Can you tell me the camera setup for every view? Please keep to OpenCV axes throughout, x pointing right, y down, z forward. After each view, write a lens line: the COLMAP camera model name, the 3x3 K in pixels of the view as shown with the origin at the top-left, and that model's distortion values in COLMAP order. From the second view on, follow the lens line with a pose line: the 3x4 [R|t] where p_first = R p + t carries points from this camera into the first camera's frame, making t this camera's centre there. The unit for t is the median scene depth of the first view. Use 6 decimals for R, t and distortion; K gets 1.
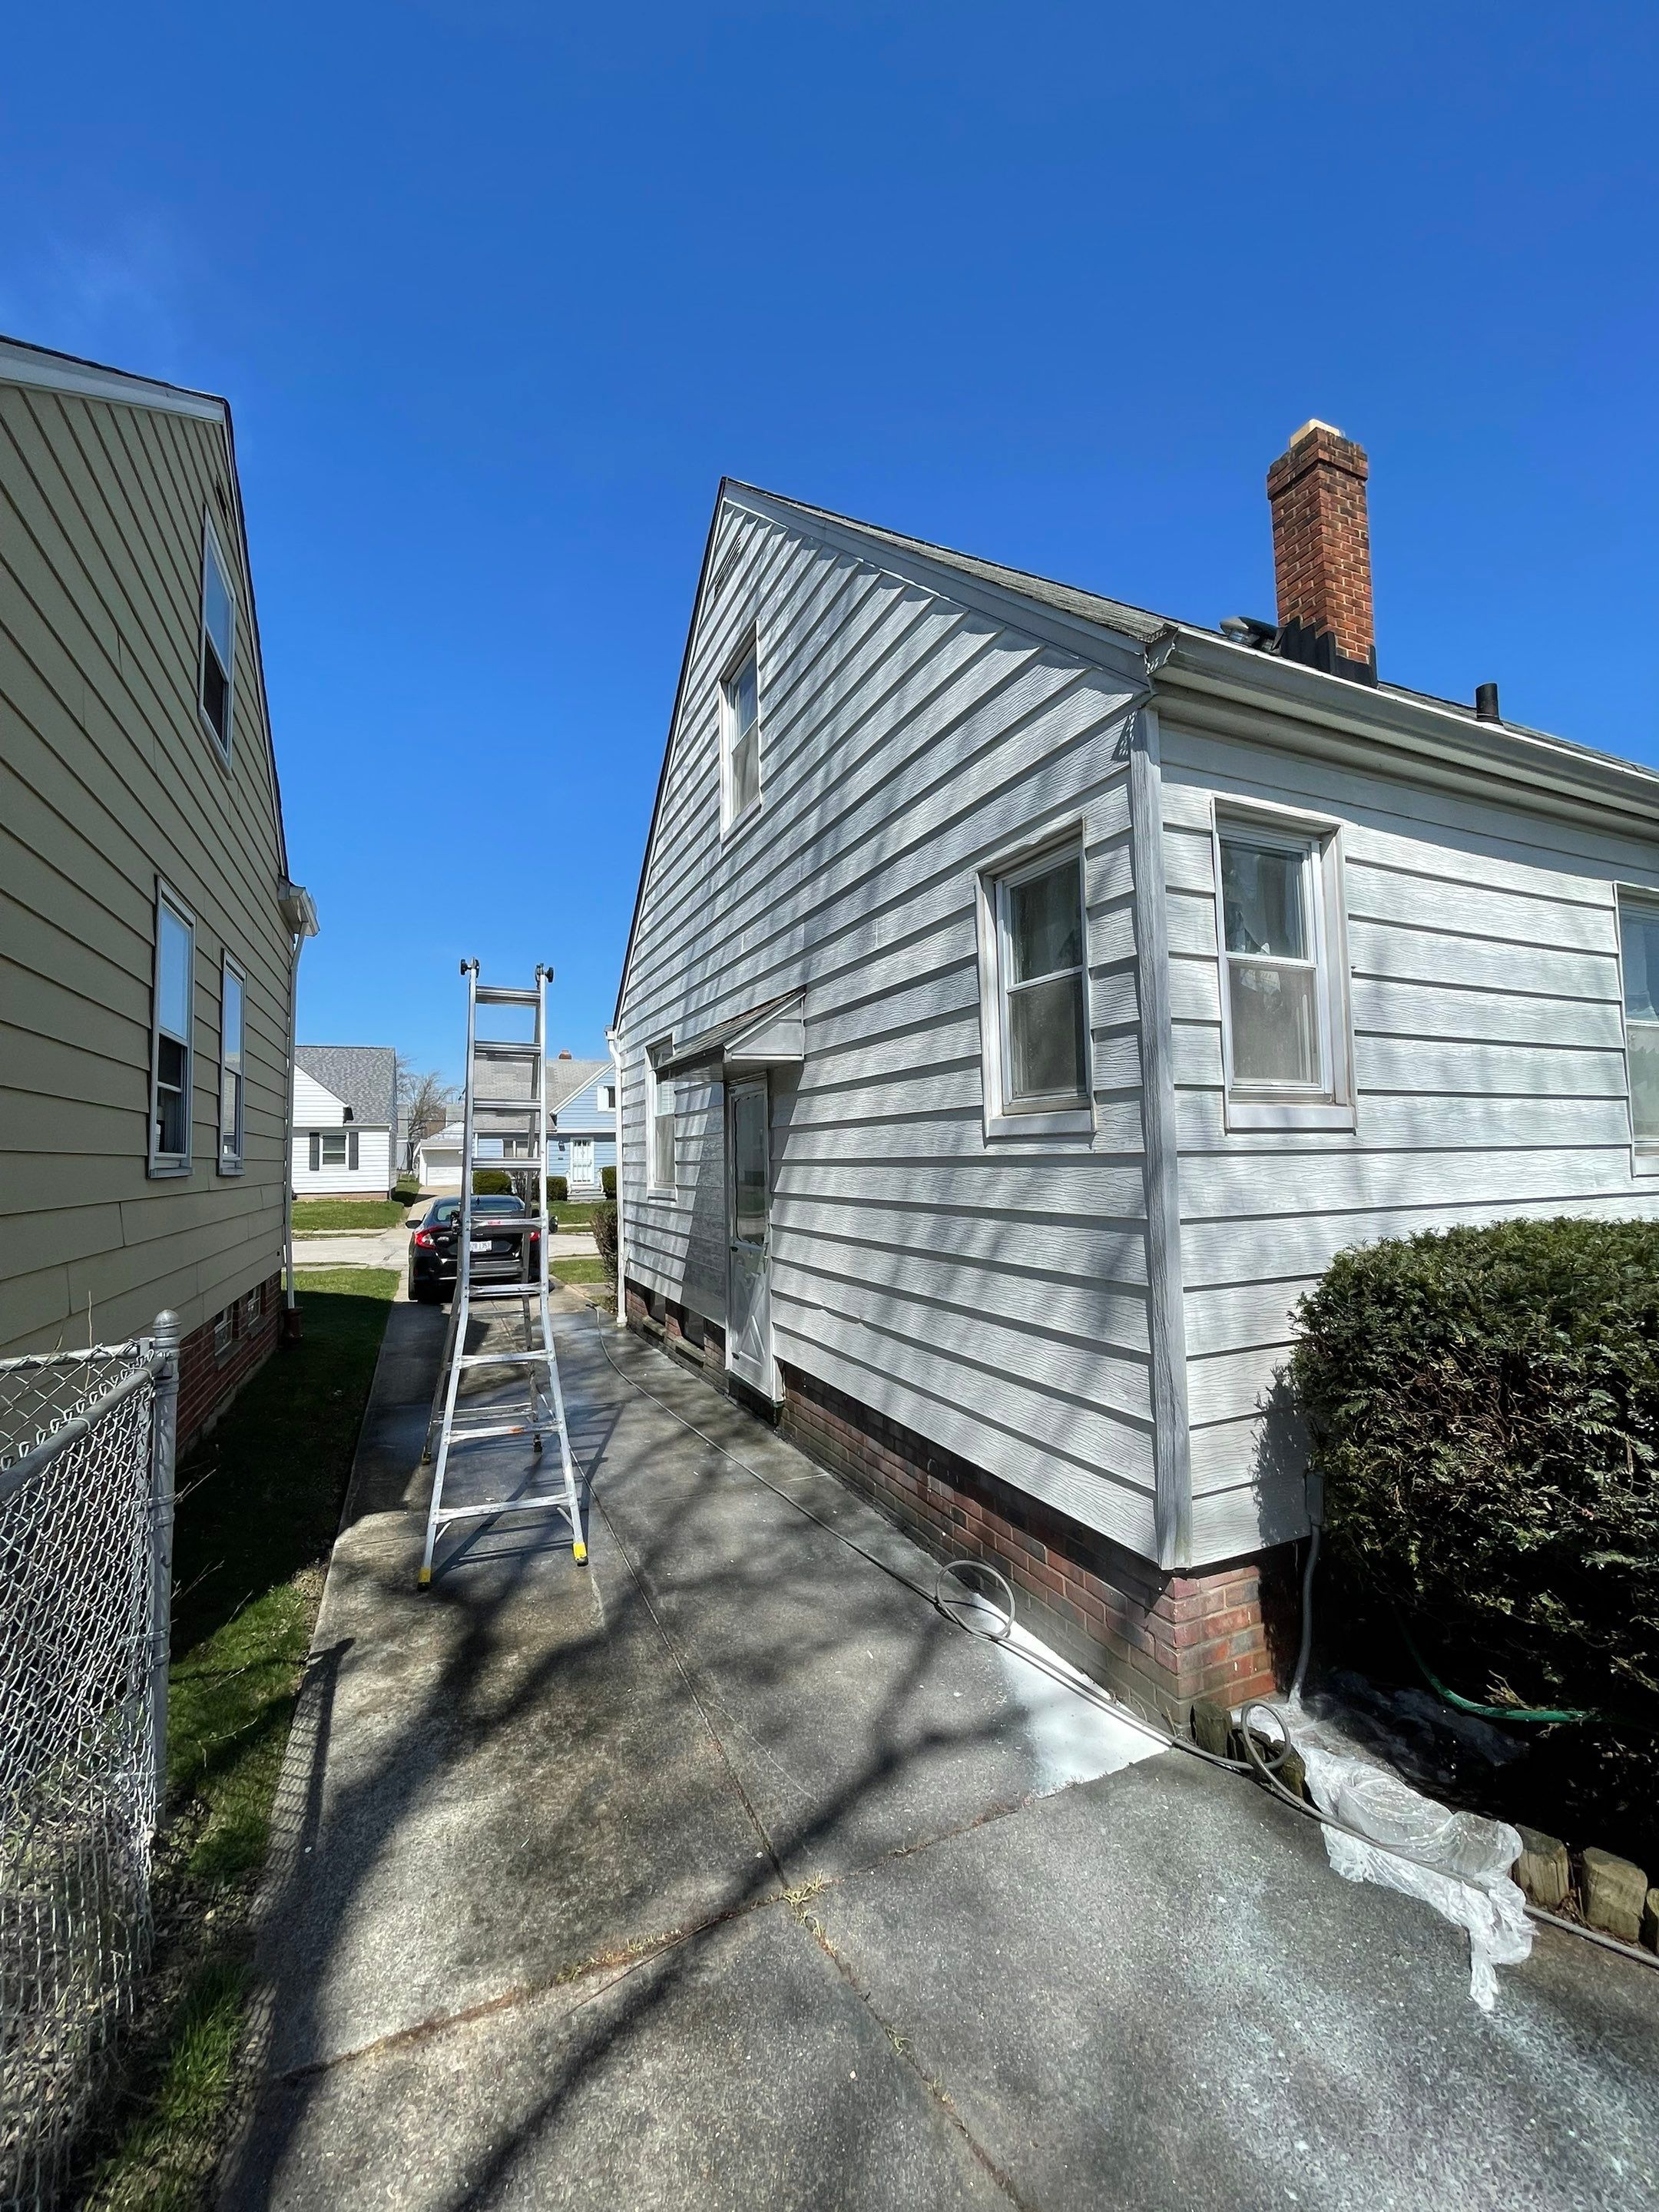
lens RADIAL K [[890.2, 0, 828.4], [0, 890.2, 1104.3], [0, 0, 1]] dist [-0.001042, -0.000122]
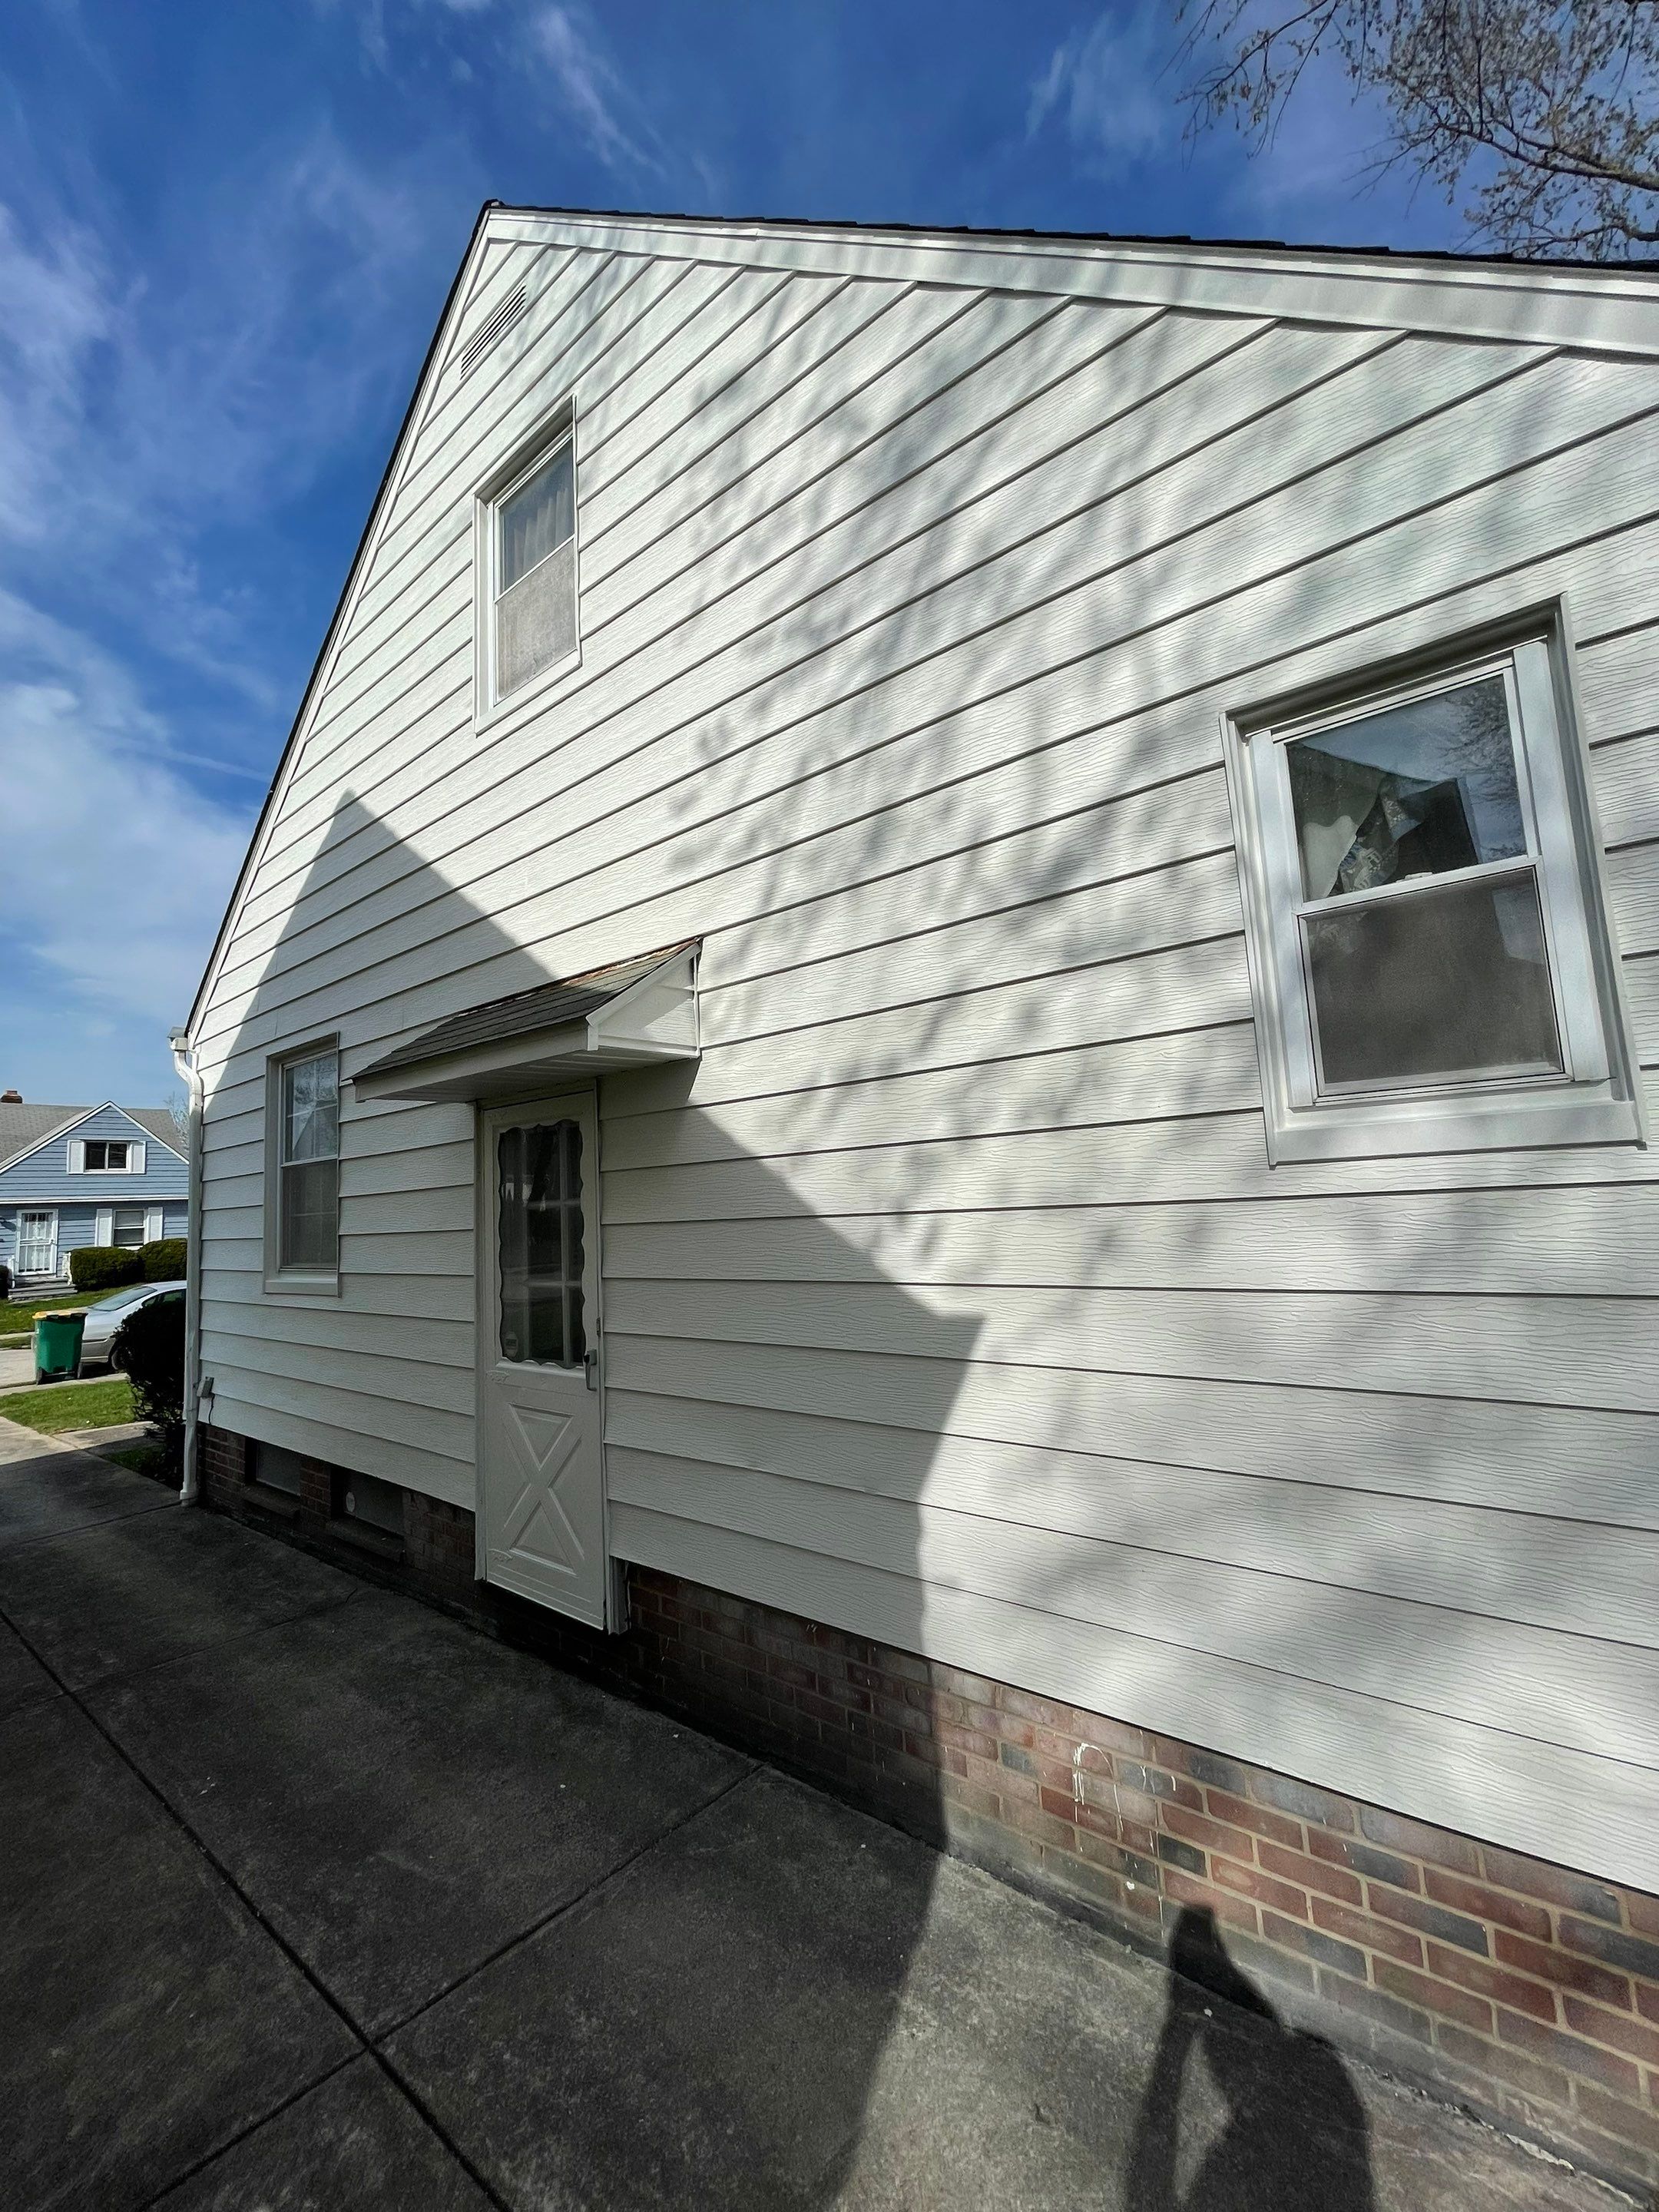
lens RADIAL K [[891.4, 0, 831.4], [0, 891.4, 1098.1], [0, 0, 1]] dist [0.001383, 0.000051]
pose [[0.893411, 0.021009, 0.448749, -0.322879], [0.009151, 0.997848, -0.064935, 0.028683], [-0.449148, 0.062120, 0.891295, 0.602150]]
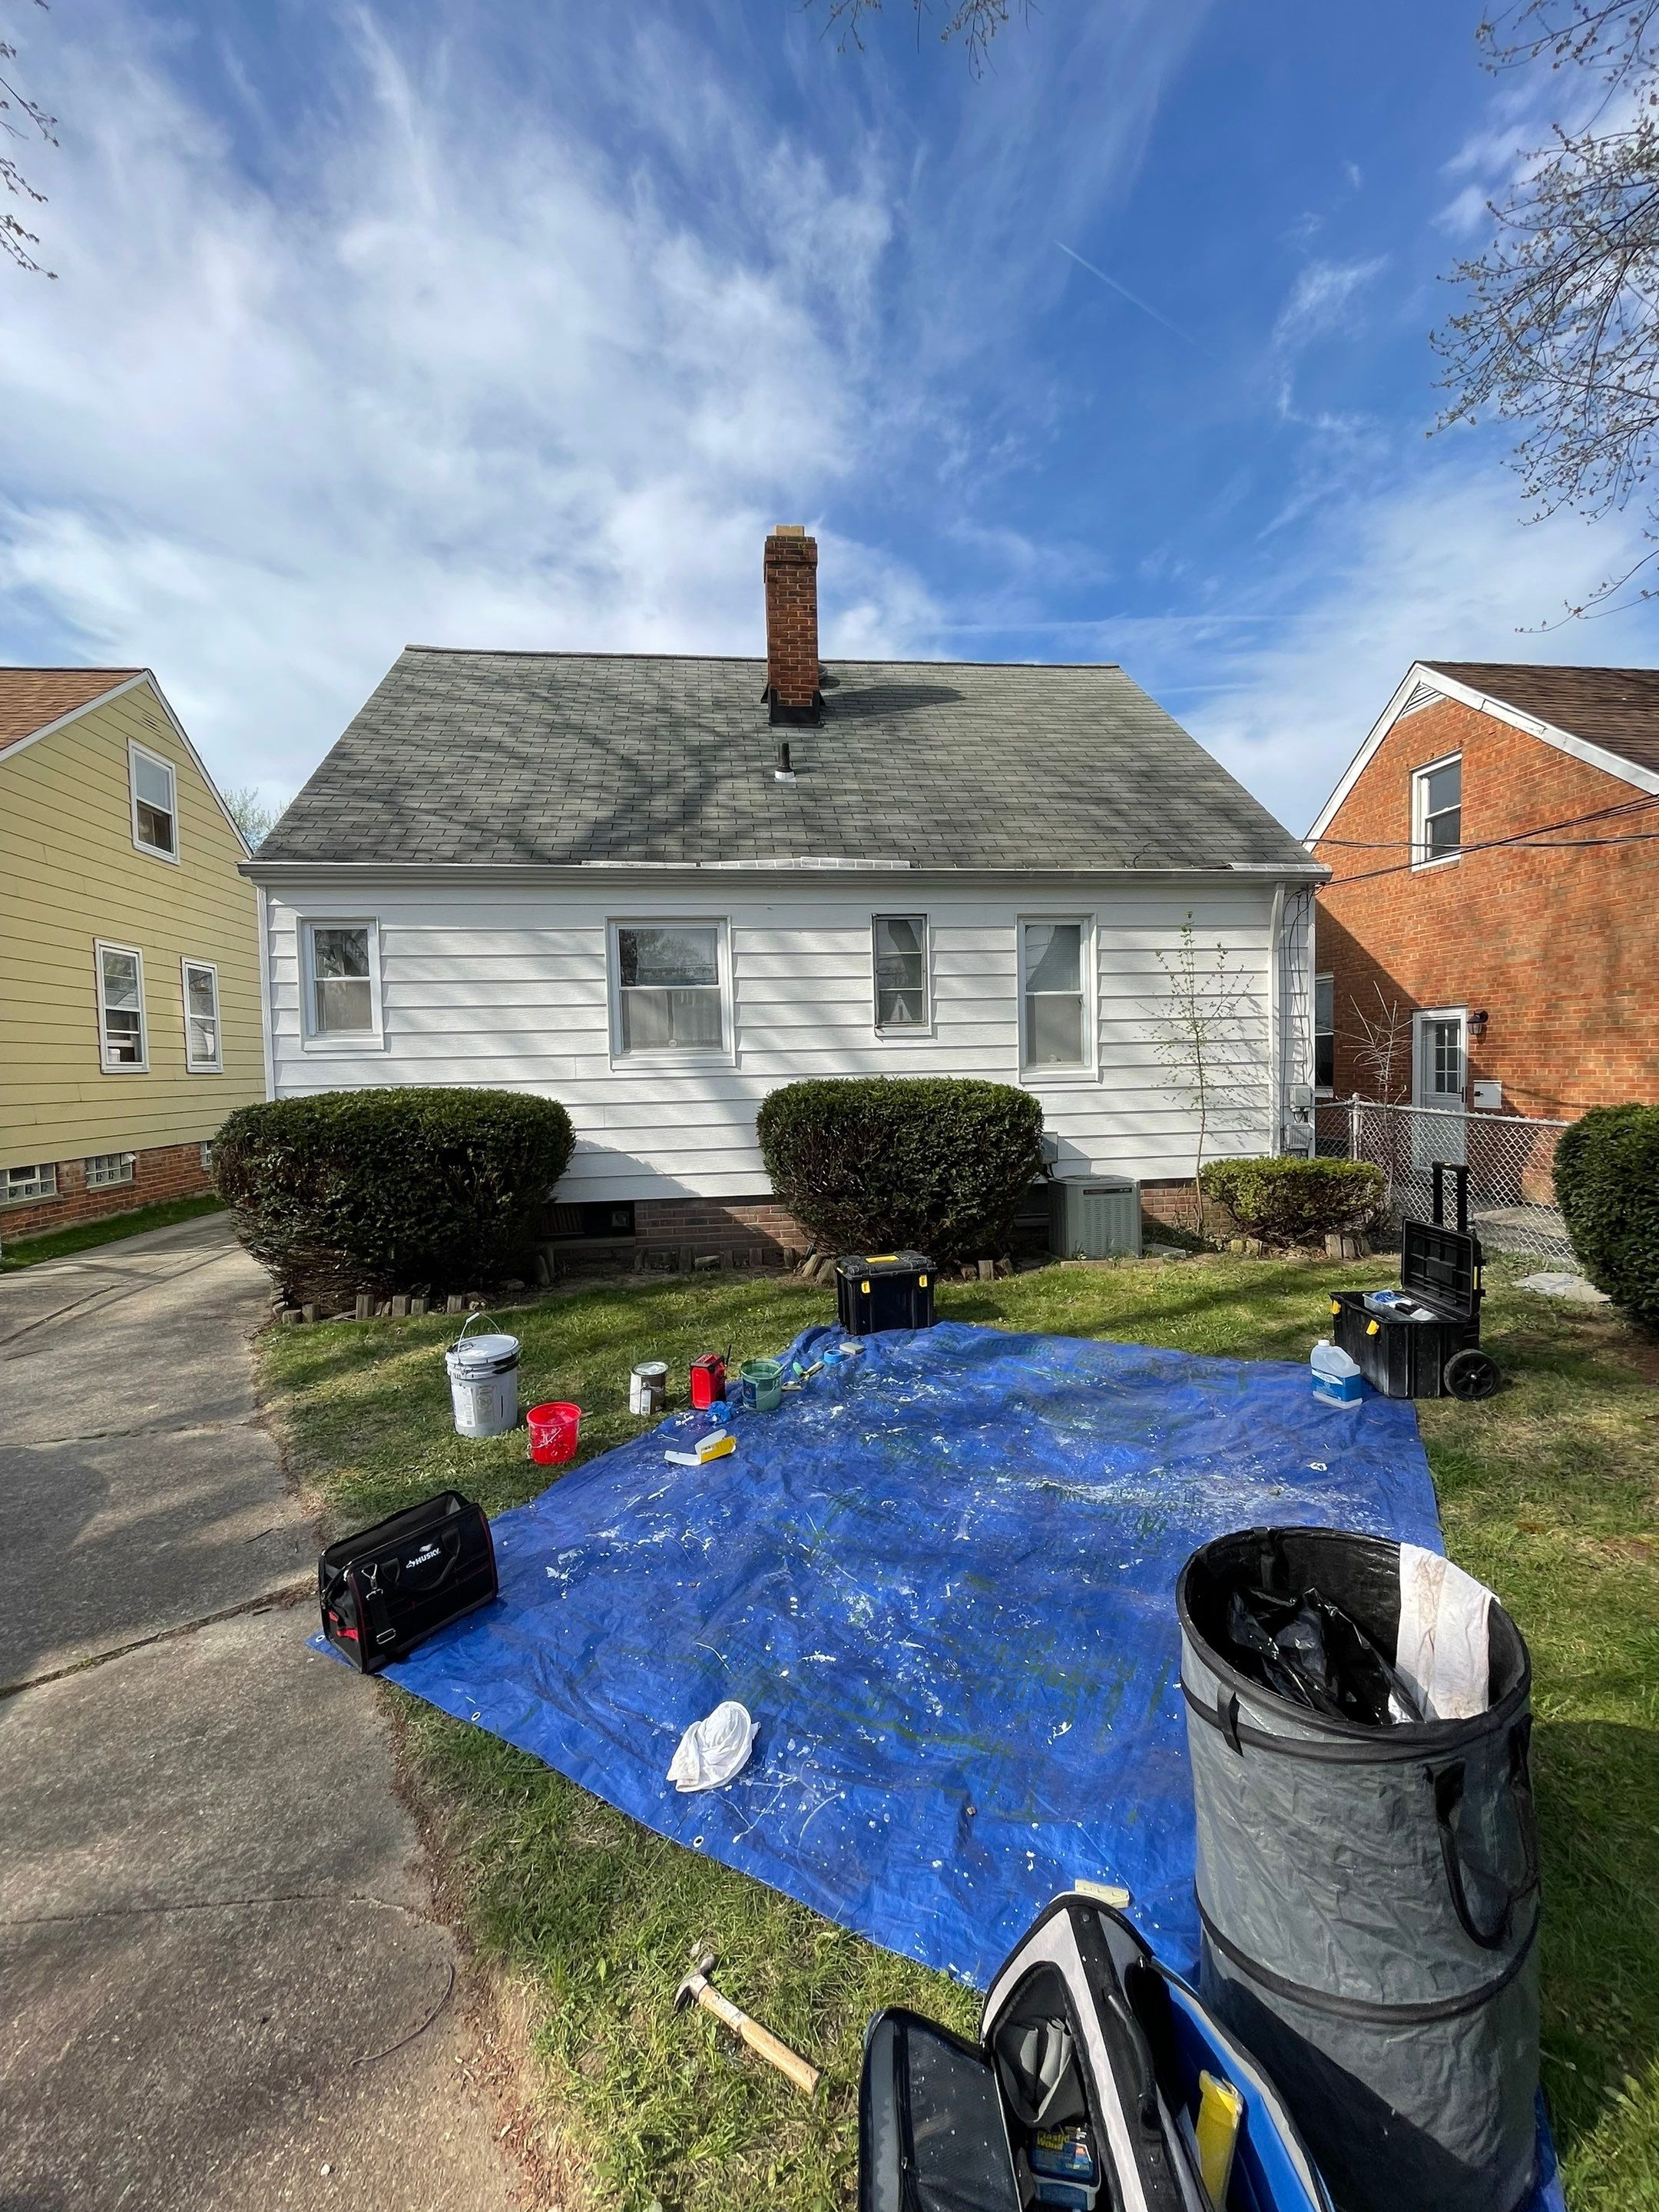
lens RADIAL K [[883.3, 0, 828.6], [0, 883.3, 1106.6], [0, 0, 1]] dist [0.000803, 0.000070]
pose [[0.952140, 0.006119, -0.305601, 2.003612], [0.027557, 0.994010, 0.105760, -0.032807], [0.304417, -0.109120, 0.946268, -0.700053]]
